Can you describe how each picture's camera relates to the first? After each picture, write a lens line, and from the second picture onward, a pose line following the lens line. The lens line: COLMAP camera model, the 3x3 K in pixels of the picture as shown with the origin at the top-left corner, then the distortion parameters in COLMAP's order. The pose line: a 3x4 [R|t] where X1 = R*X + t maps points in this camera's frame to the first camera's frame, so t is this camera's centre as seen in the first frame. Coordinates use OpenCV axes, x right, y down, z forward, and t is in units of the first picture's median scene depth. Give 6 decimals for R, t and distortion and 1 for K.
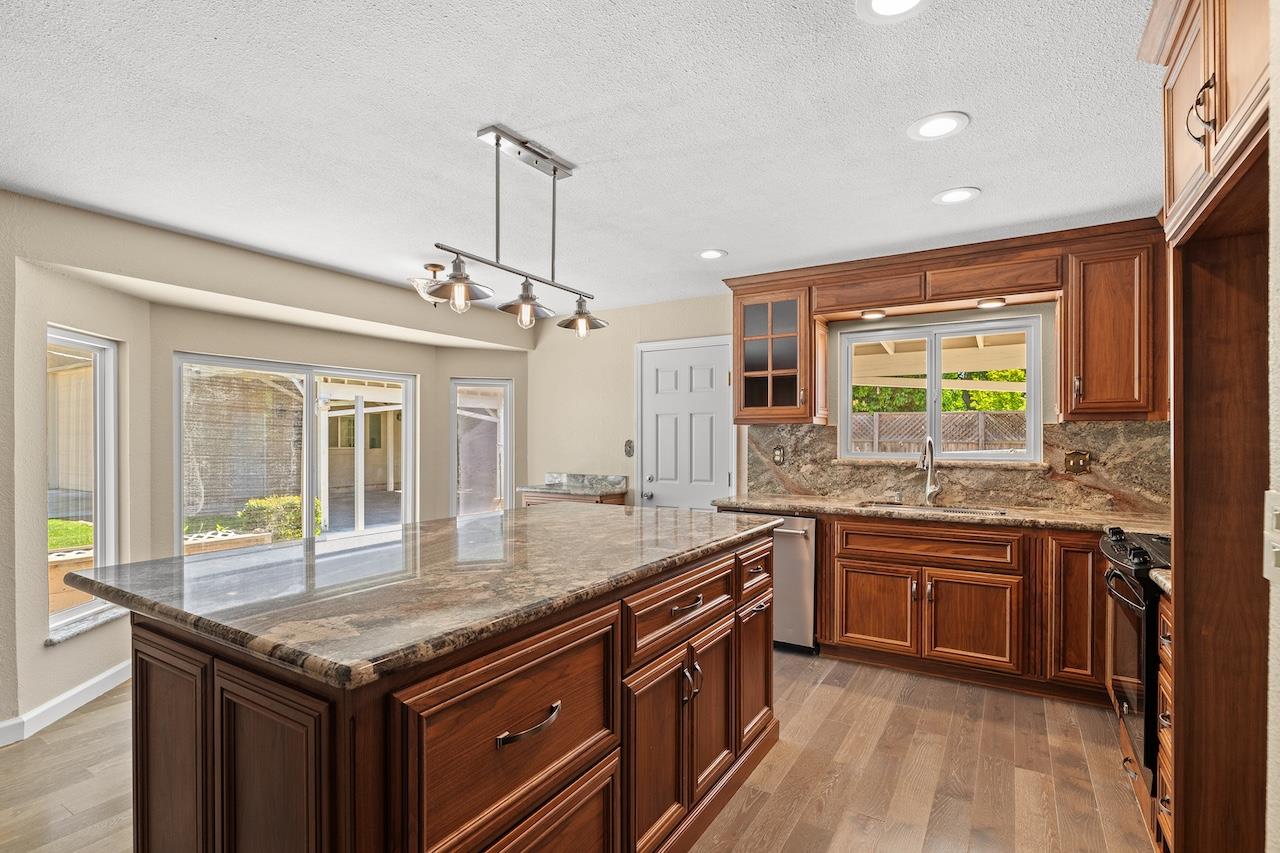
lens RADIAL K [[606.6, 0, 645.1], [0, 606.6, 441.8], [0, 0, 1]] dist [-0.003874, -0.000188]
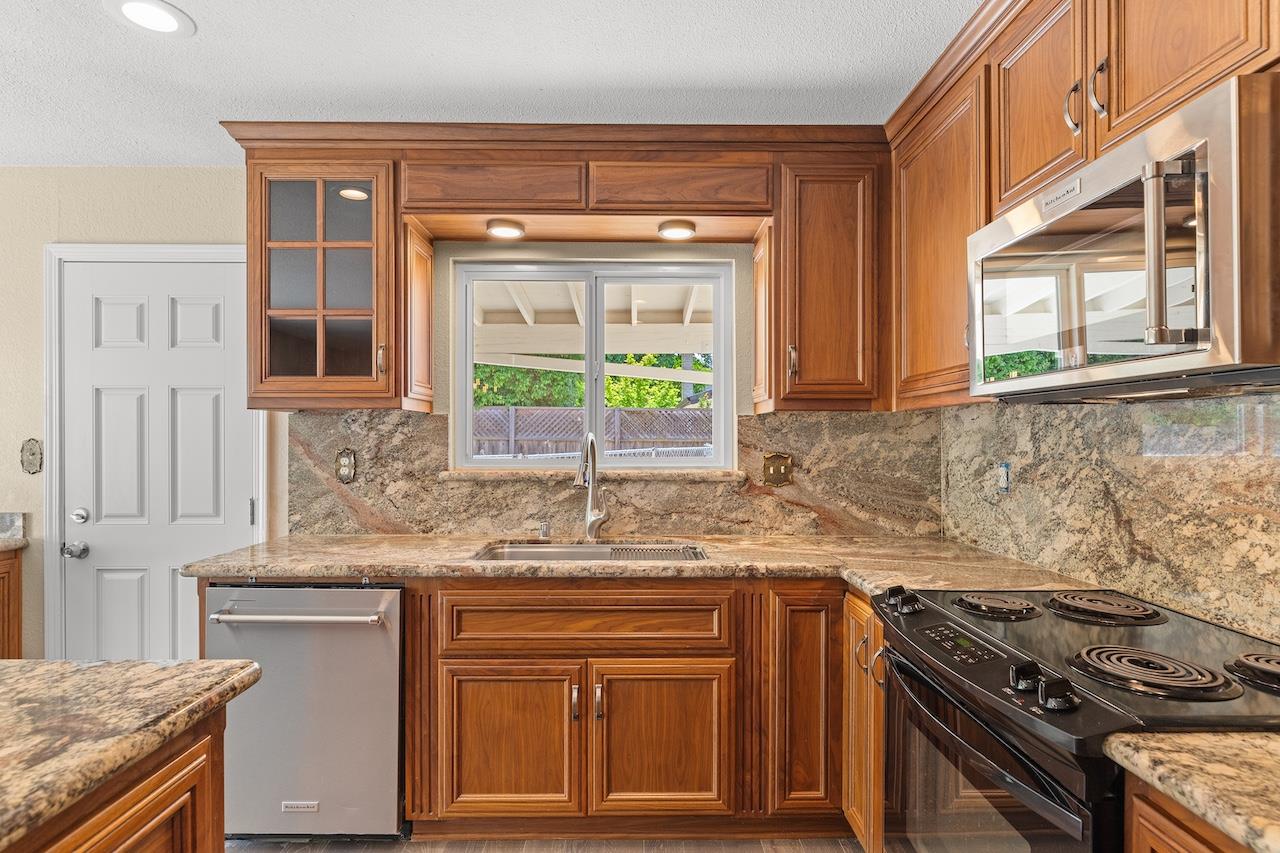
lens RADIAL K [[652.2, 0, 639.3], [0, 652.2, 438.4], [0, 0, 1]] dist [-0.001101, 0.000006]
pose [[0.849160, -0.001845, 0.528133, 0.148508], [0.002883, 0.999995, -0.001143, -0.002104], [-0.528128, 0.002494, 0.849161, 0.385407]]
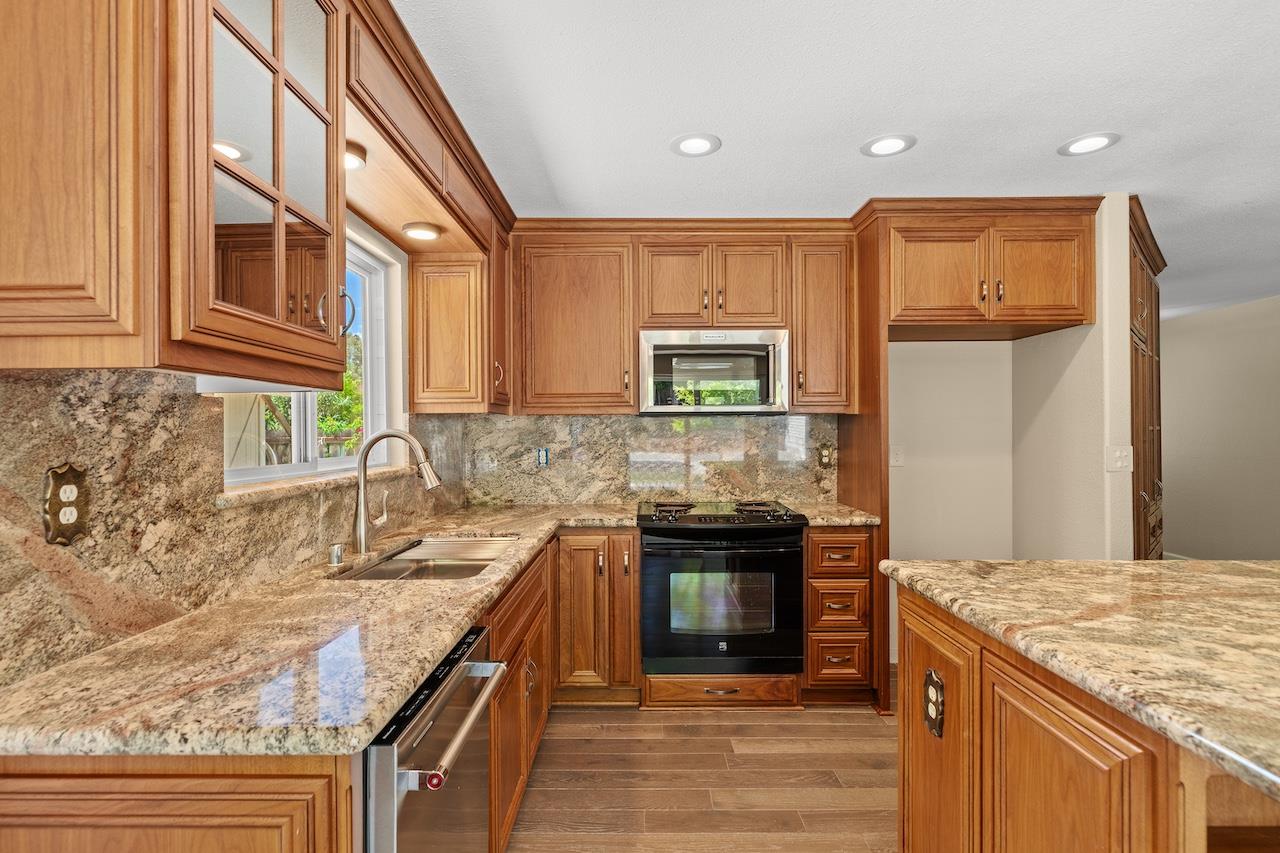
lens RADIAL K [[631.4, 0, 643.1], [0, 631.4, 427.4], [0, 0, 1]] dist [-0.001390, -0.000142]
pose [[-0.529011, 0.006841, 0.848588, -0.138327], [0.007828, 0.999964, -0.003181, -0.006815], [-0.848579, 0.004960, -0.529045, 1.067494]]
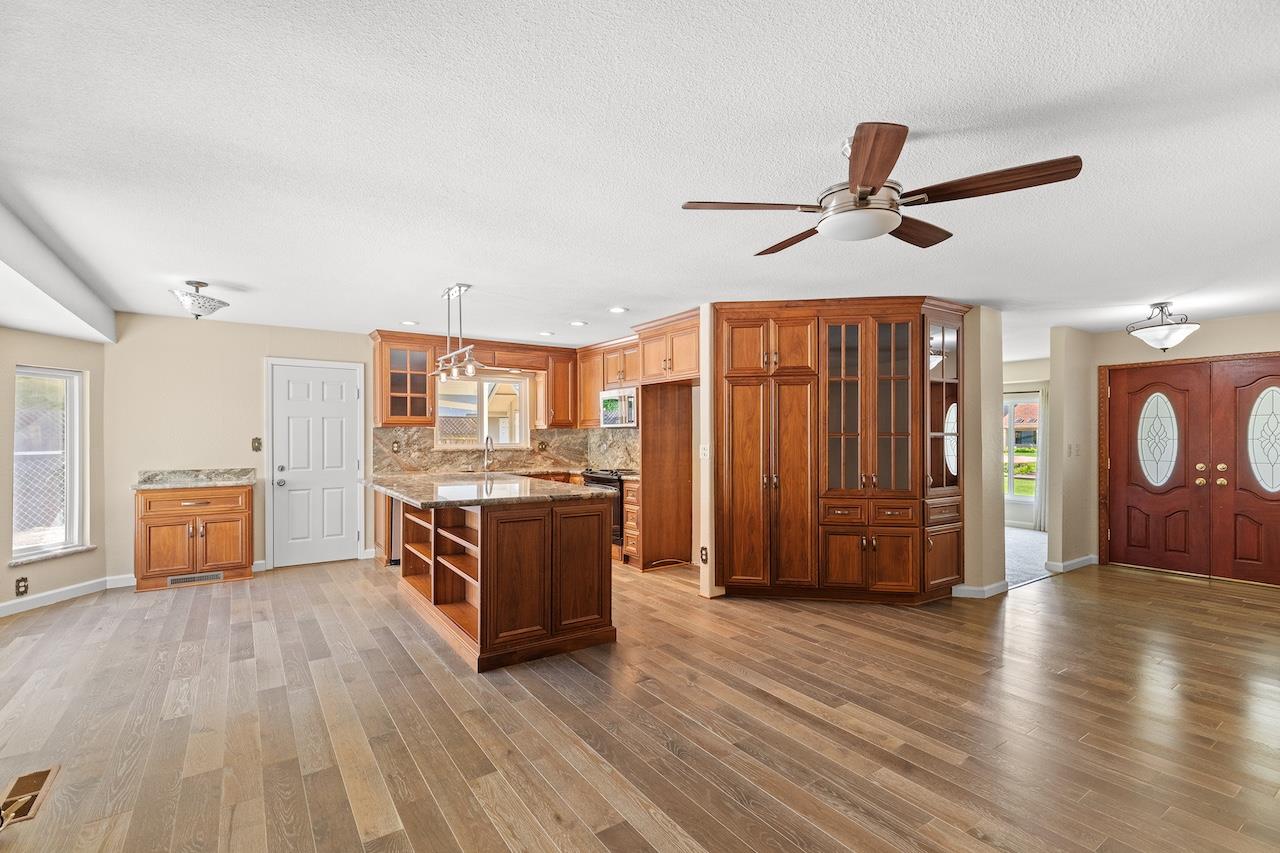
lens RADIAL K [[582.8, 0, 632.9], [0, 582.8, 438.6], [0, 0, 1]] dist [0.008461, -0.000596]
pose [[0.419263, -0.005636, 0.907847, -0.991416], [0.004504, 0.999981, 0.004128, -0.002291], [-0.907854, 0.002358, 0.419281, -0.188564]]
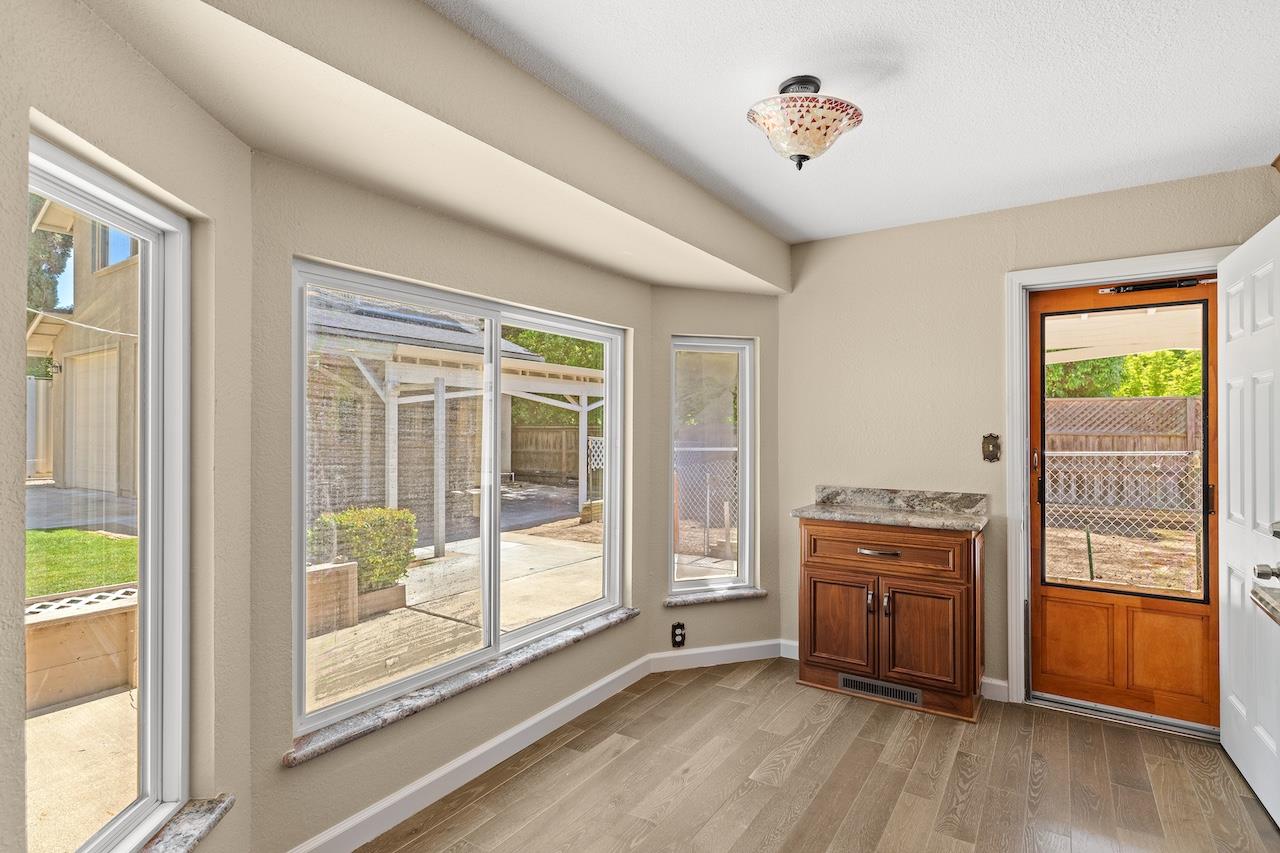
lens RADIAL K [[631.4, 0, 643.1], [0, 631.4, 427.4], [0, 0, 1]] dist [-0.001390, -0.000142]
pose [[0.999160, -0.000452, -0.040971, -0.453612], [0.000041, 0.999950, -0.010024, -0.003928], [0.040973, 0.010014, 0.999110, 0.477322]]
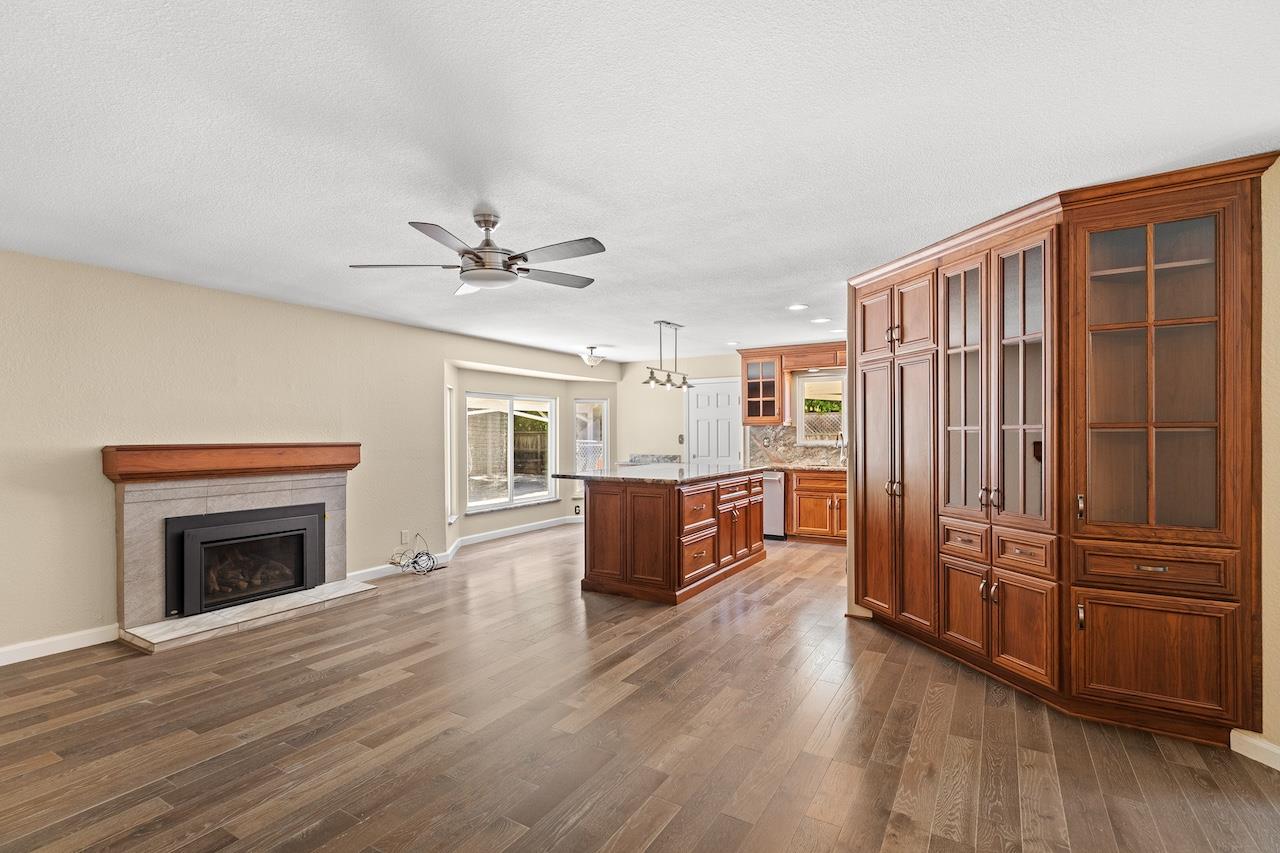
lens RADIAL K [[589.9, 0, 638.5], [0, 589.9, 434.2], [0, 0, 1]] dist [-0.002326, -0.000413]
pose [[0.999973, -0.006770, -0.002960, -0.189491], [0.006754, 0.999961, -0.005631, 0.006442], [0.002998, 0.005610, 0.999980, -0.923997]]
